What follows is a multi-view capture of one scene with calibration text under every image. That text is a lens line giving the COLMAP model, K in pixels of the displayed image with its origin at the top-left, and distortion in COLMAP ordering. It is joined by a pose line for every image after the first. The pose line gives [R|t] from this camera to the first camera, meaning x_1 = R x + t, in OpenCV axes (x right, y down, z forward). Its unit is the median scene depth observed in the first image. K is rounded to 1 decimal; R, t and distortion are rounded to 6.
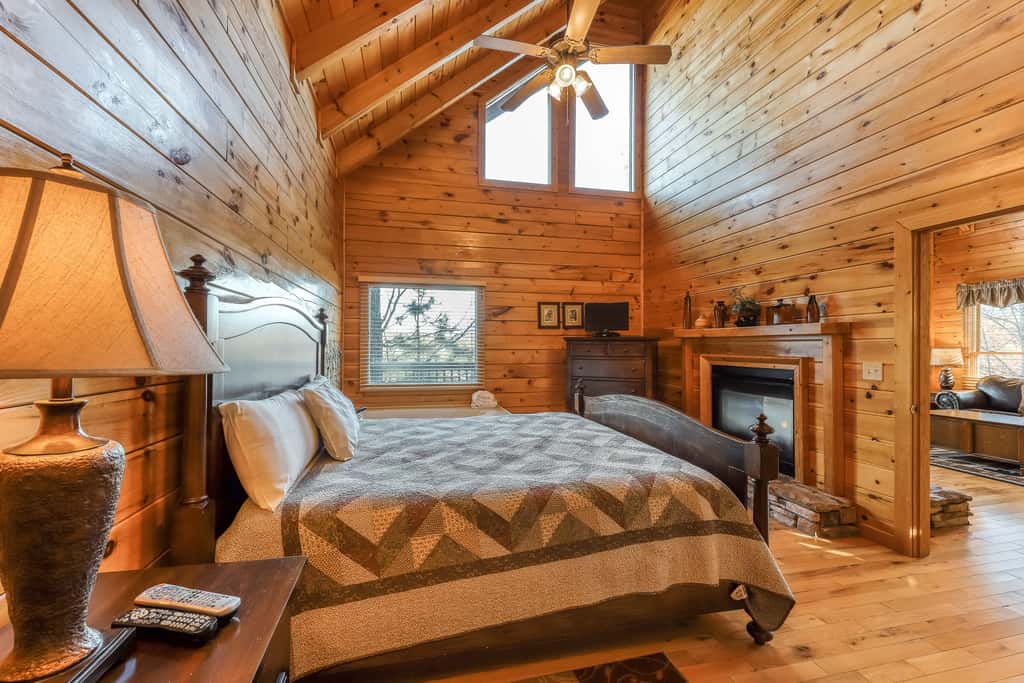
lens RADIAL K [[416.6, 0, 510.1], [0, 416.6, 342.4], [0, 0, 1]] dist [0.002771, -0.000187]
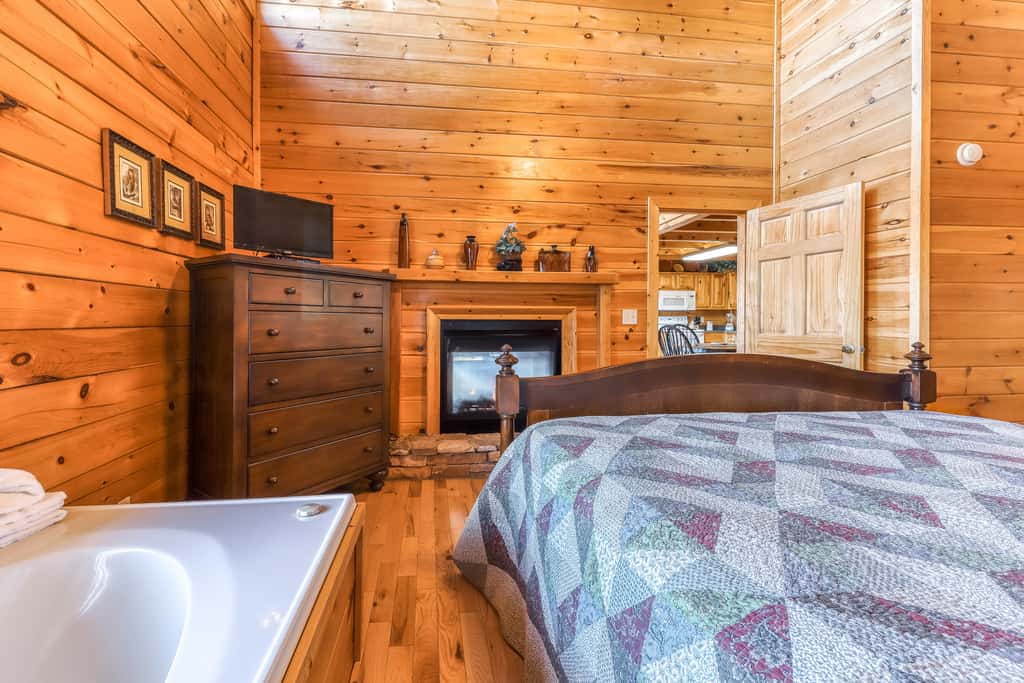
lens RADIAL K [[416.6, 0, 542.1], [0, 416.6, 322.7], [0, 0, 1]] dist [0.002771, -0.000187]
pose [[0.120534, -0.015795, 0.992584, -0.242469], [-0.008585, 0.999819, 0.016952, 0.046082], [-0.992672, -0.010564, 0.120376, 0.757055]]
